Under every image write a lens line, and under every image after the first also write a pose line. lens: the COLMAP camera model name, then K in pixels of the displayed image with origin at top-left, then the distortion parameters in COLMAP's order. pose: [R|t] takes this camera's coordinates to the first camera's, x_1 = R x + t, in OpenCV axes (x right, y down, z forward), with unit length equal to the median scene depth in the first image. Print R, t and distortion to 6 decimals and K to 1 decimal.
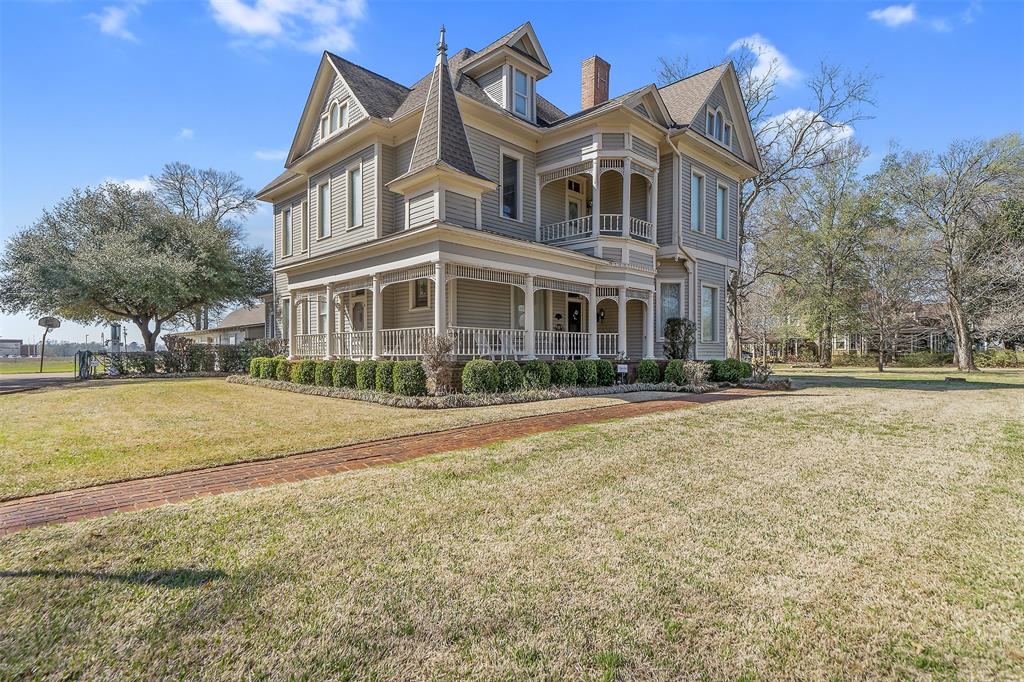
lens RADIAL K [[533.0, 0, 511.9], [0, 533.0, 352.2], [0, 0, 1]] dist [-0.004673, -0.000751]
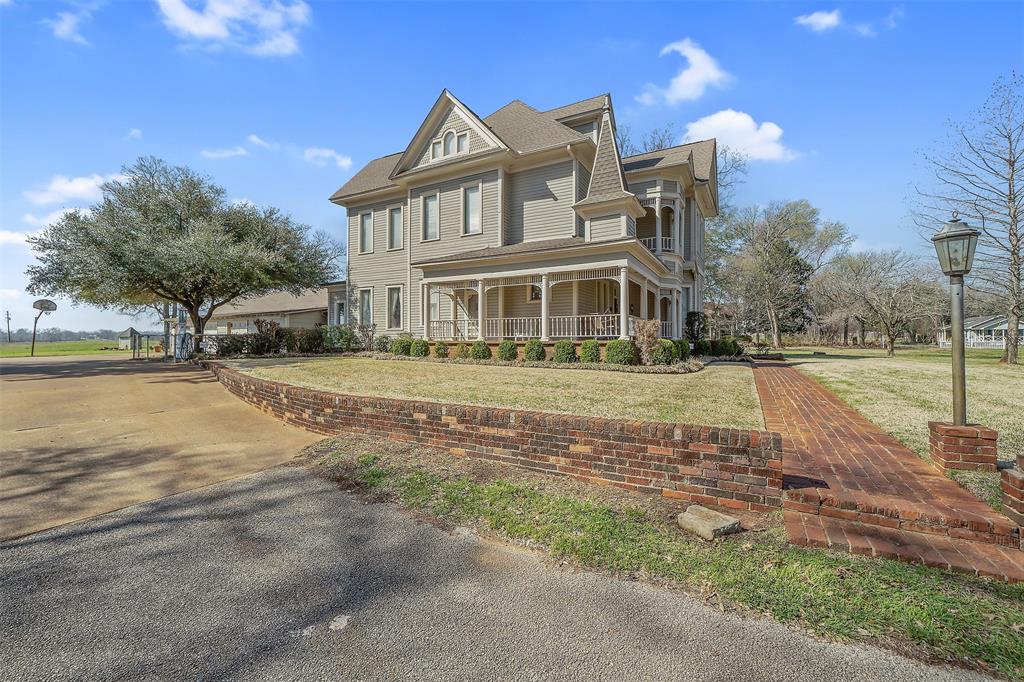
lens RADIAL K [[421.2, 0, 512.9], [0, 421.2, 333.9], [0, 0, 1]] dist [0.009709, 0.000040]
pose [[0.962833, 0.002634, 0.270084, -0.464453], [-0.000076, 0.999955, -0.009481, 0.006992], [-0.270097, 0.009108, 0.962790, 0.030225]]
